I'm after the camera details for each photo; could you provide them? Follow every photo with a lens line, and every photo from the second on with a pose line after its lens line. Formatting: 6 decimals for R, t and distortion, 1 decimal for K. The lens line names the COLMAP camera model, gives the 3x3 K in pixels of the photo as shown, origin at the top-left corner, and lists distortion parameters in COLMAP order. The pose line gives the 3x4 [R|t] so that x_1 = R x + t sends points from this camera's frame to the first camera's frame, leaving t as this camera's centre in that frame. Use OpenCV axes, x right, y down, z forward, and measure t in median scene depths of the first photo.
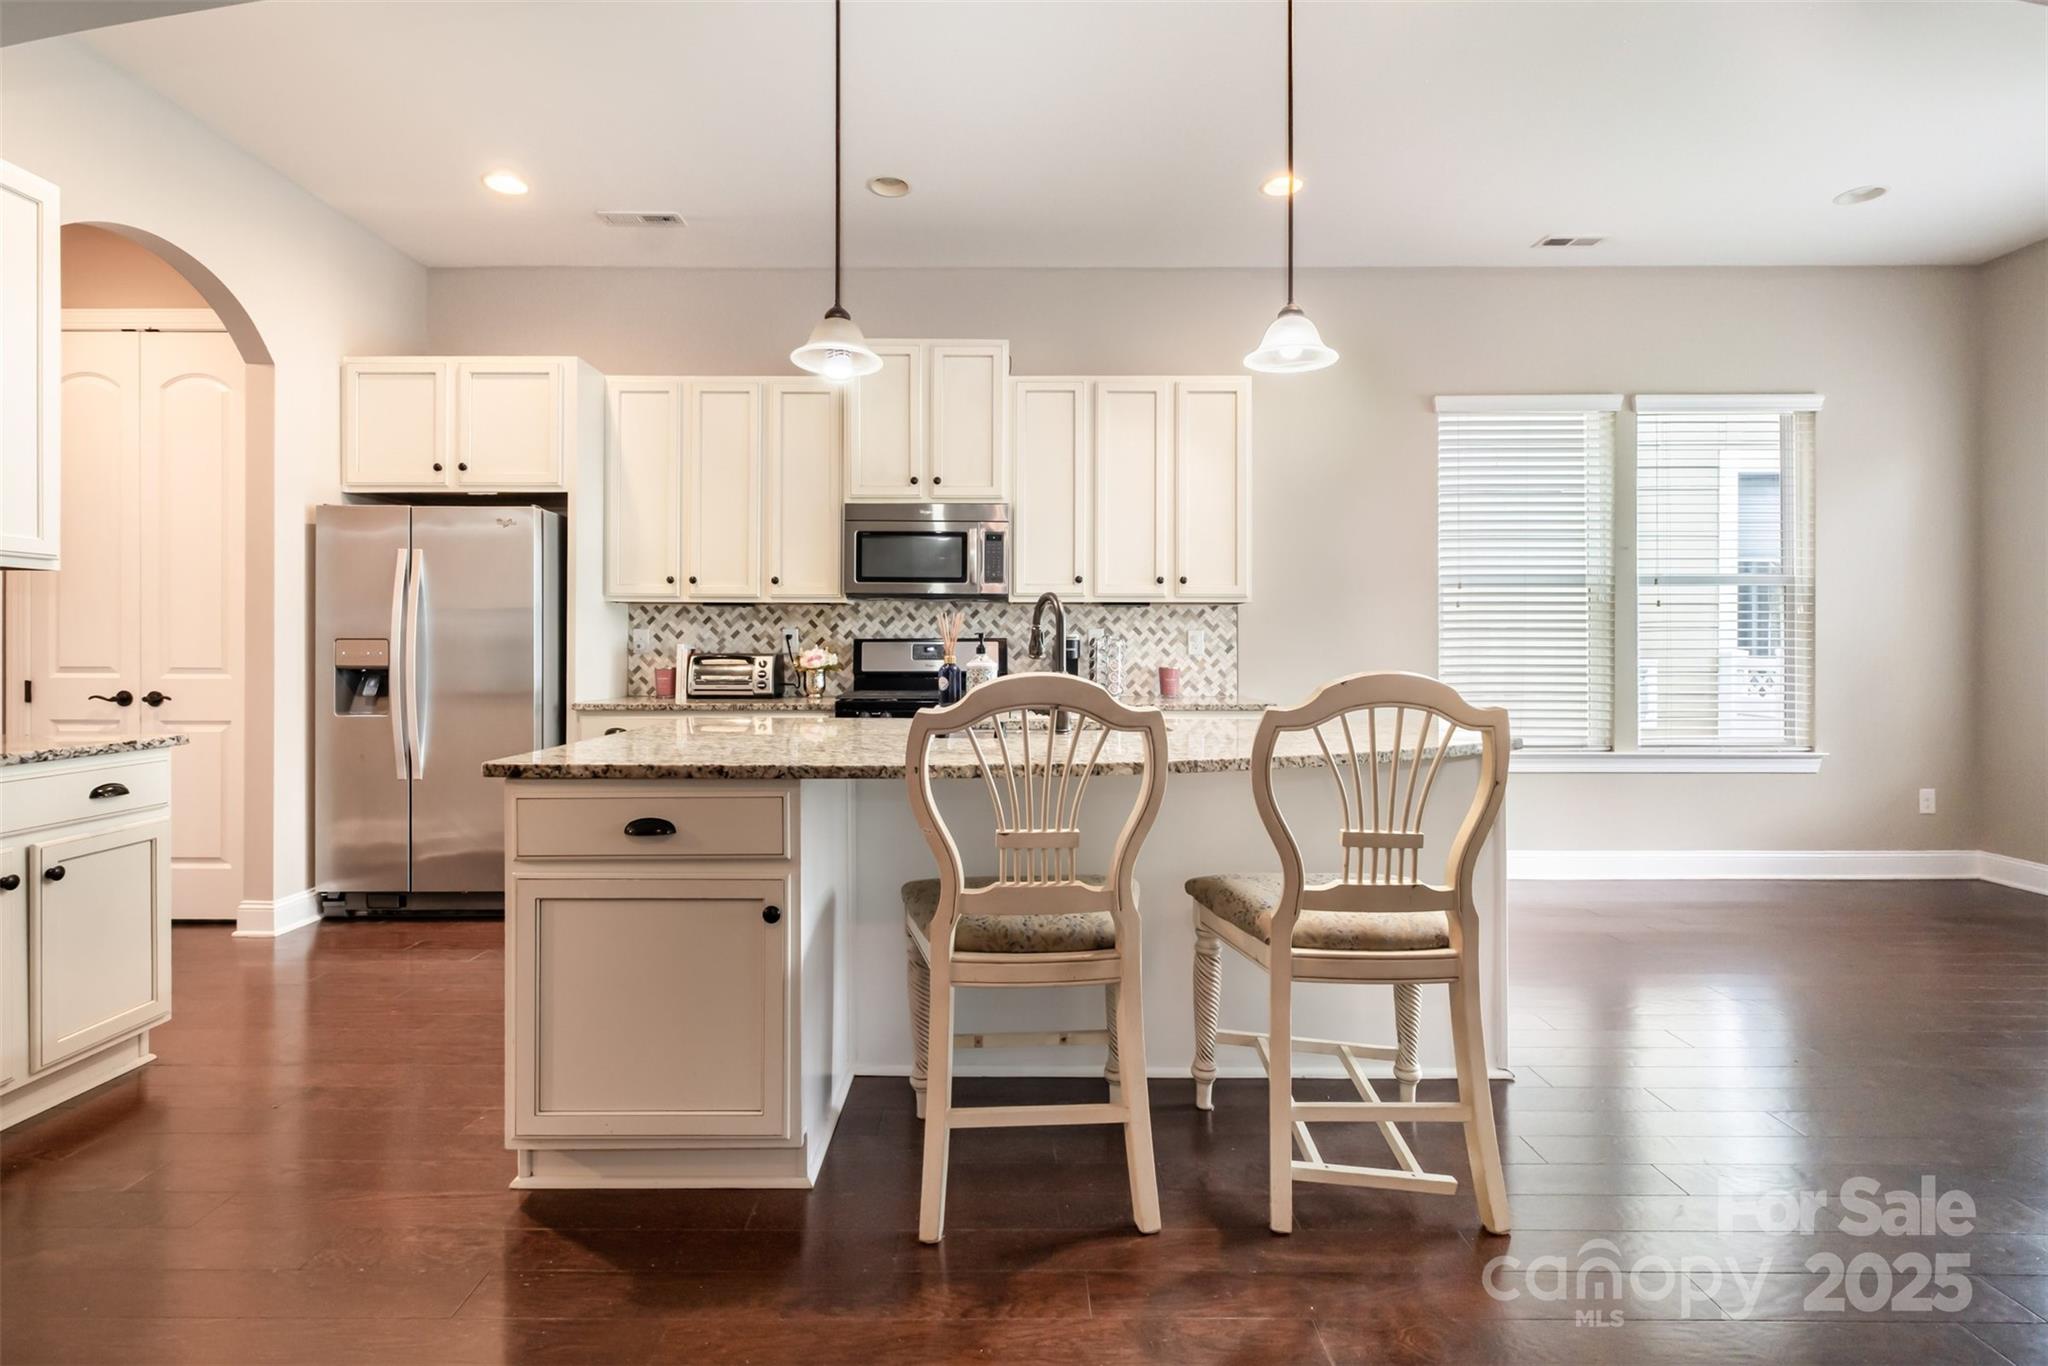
lens RADIAL K [[959.2, 0, 996.1], [0, 959.2, 642.8], [0, 0, 1]] dist [-0.001022, 0.000776]
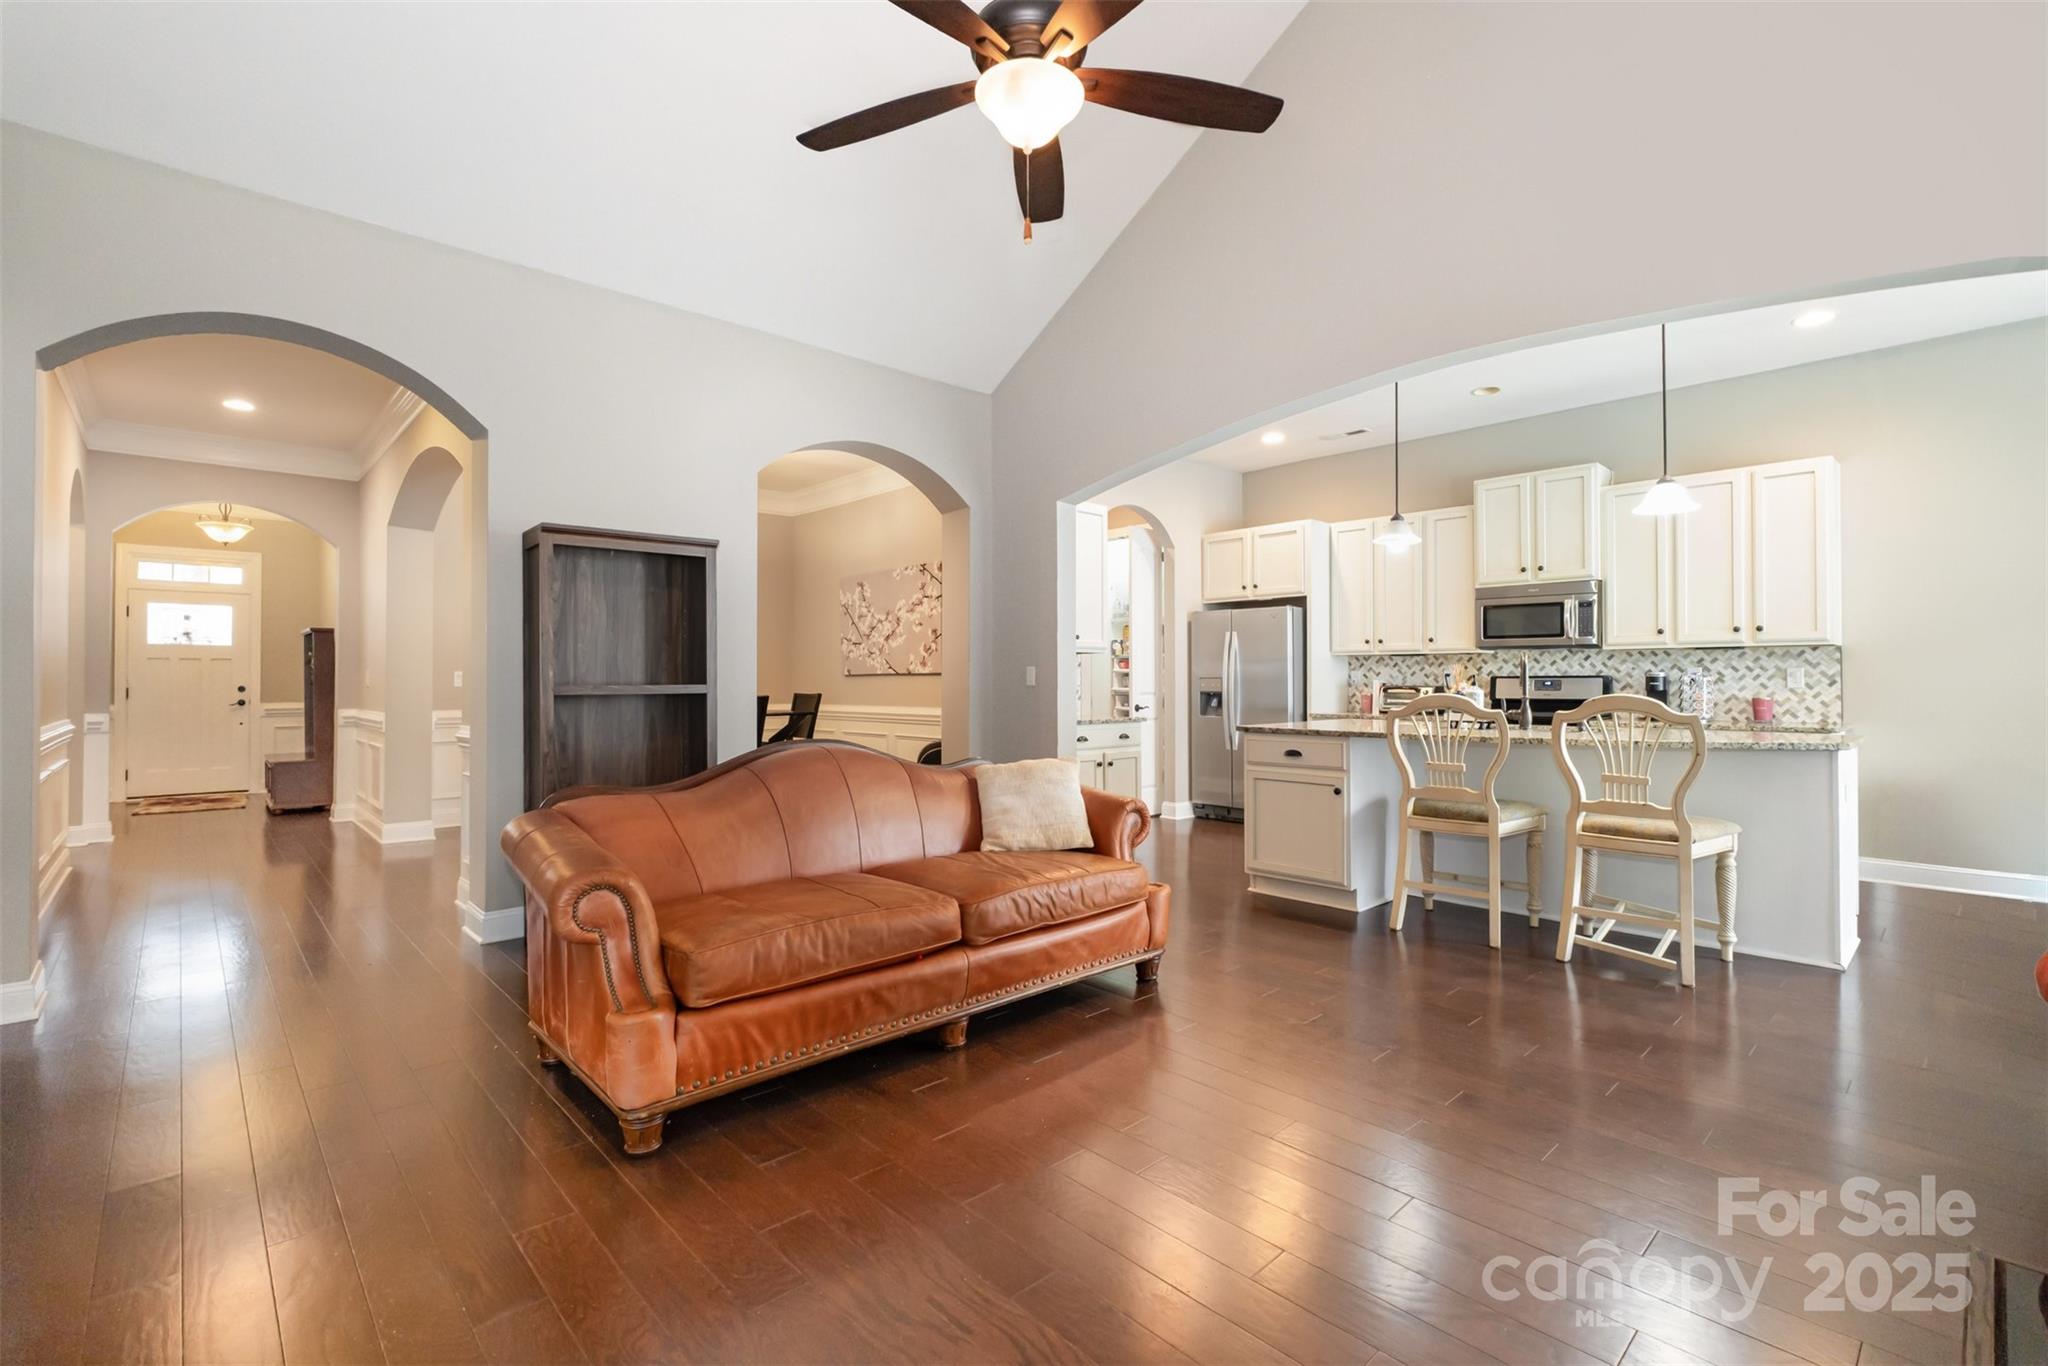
lens RADIAL K [[897.1, 0, 1017.5], [0, 897.1, 672.6], [0, 0, 1]] dist [-0.002906, -0.000093]
pose [[0.679614, -0.008036, -0.733525, 0.384896], [0.004768, 0.999967, -0.006537, -0.004525], [0.733554, 0.000945, 0.679631, -0.499173]]
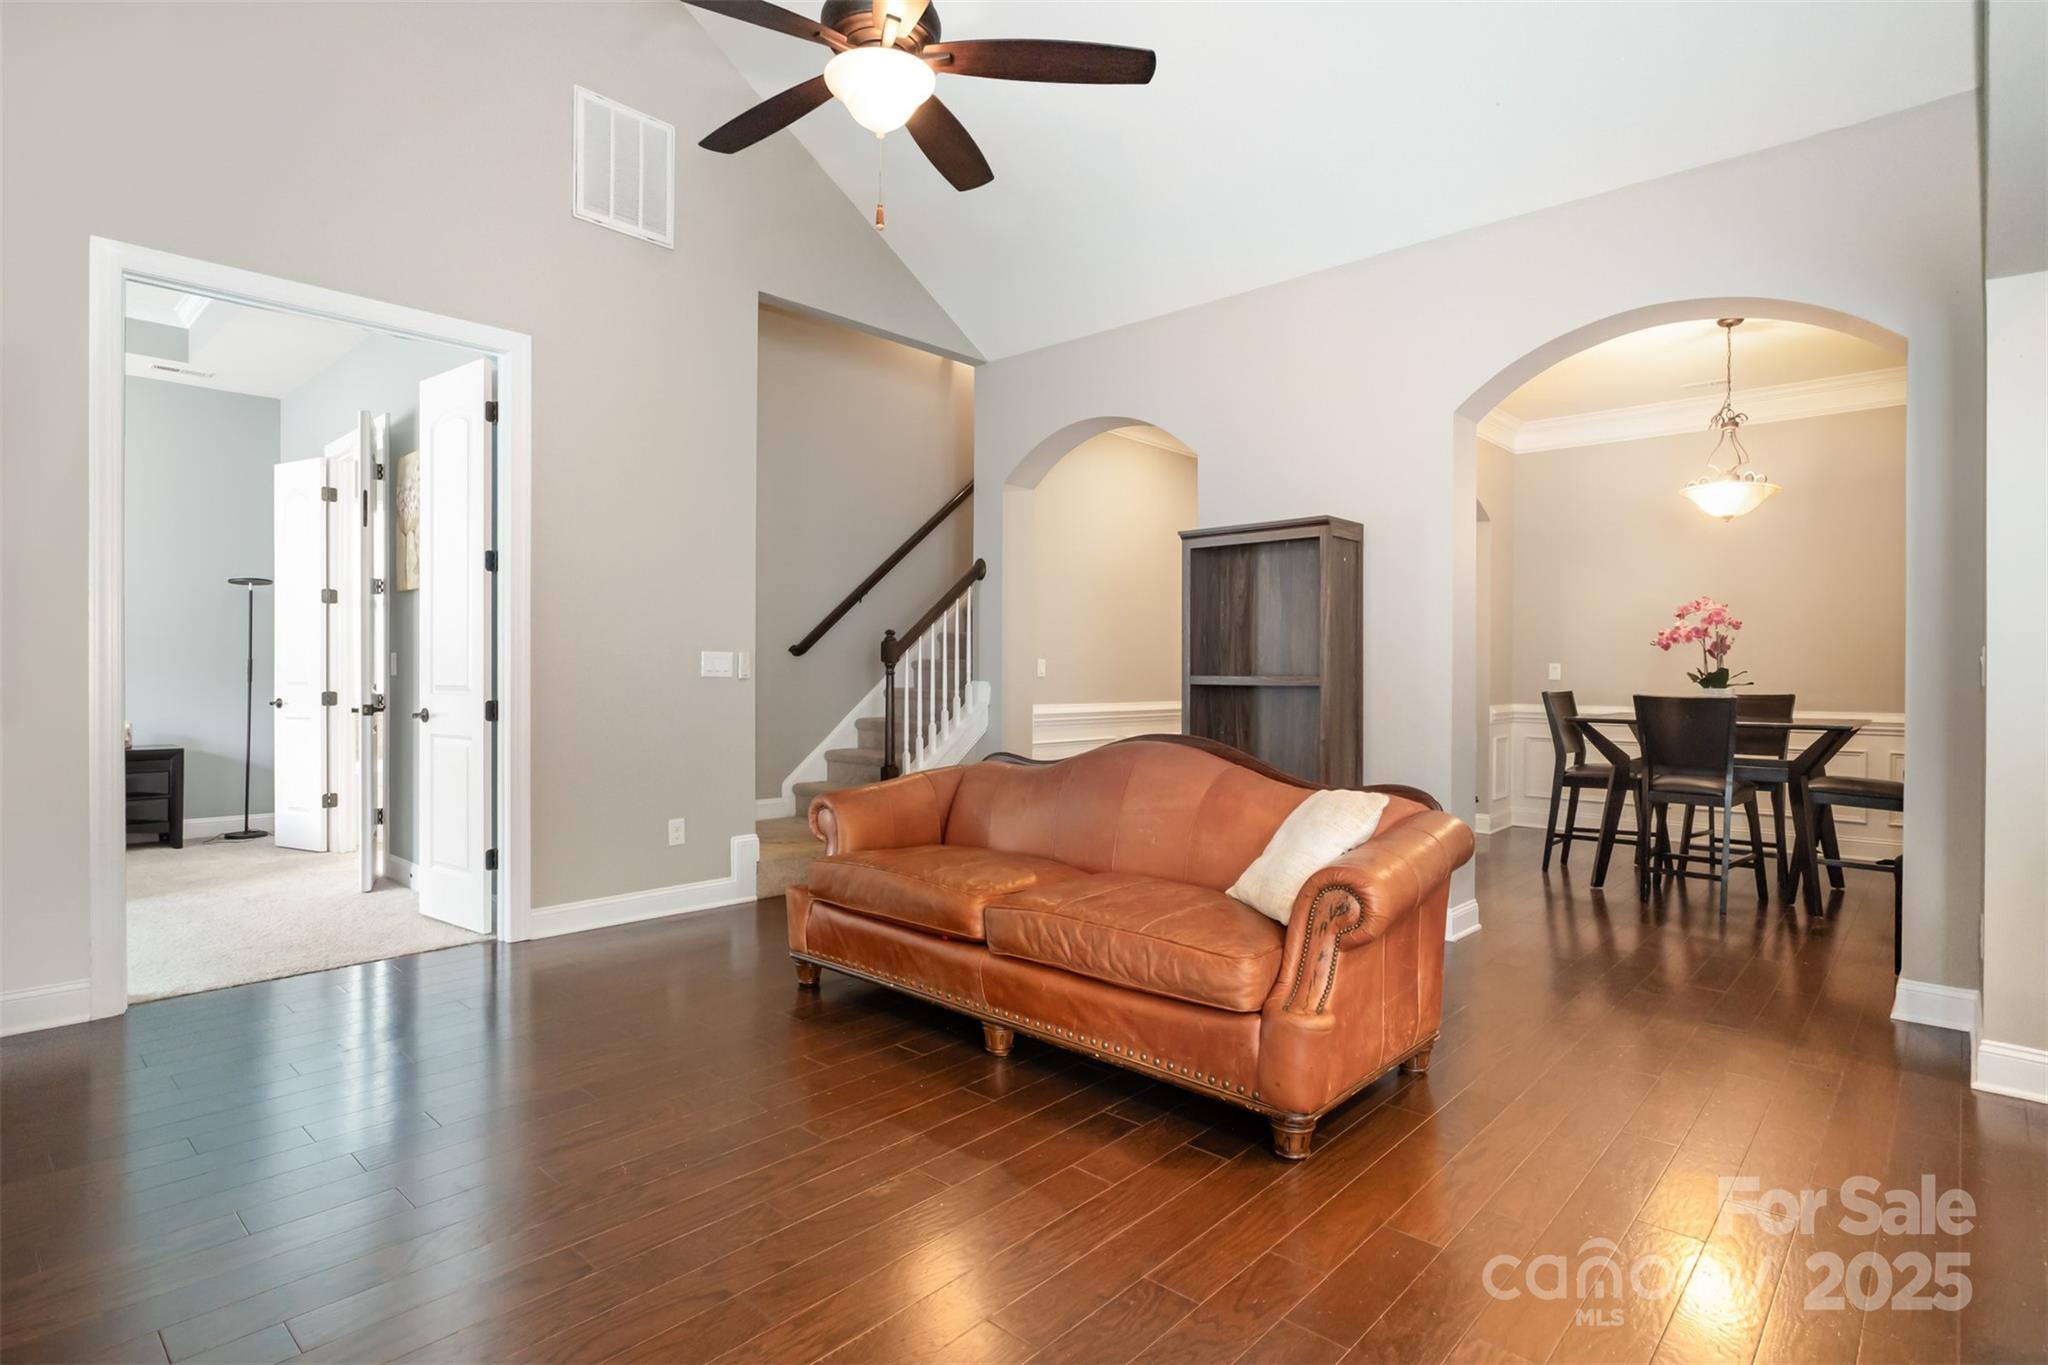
lens RADIAL K [[1051.9, 0, 1019.3], [0, 1051.9, 682.5], [0, 0, 1]] dist [-0.001990, -0.000037]
pose [[-0.674672, 0.003404, -0.738110, 0.423352], [-0.000988, 0.999984, 0.005514, 0.004622], [0.738117, 0.004449, -0.674658, 1.237144]]
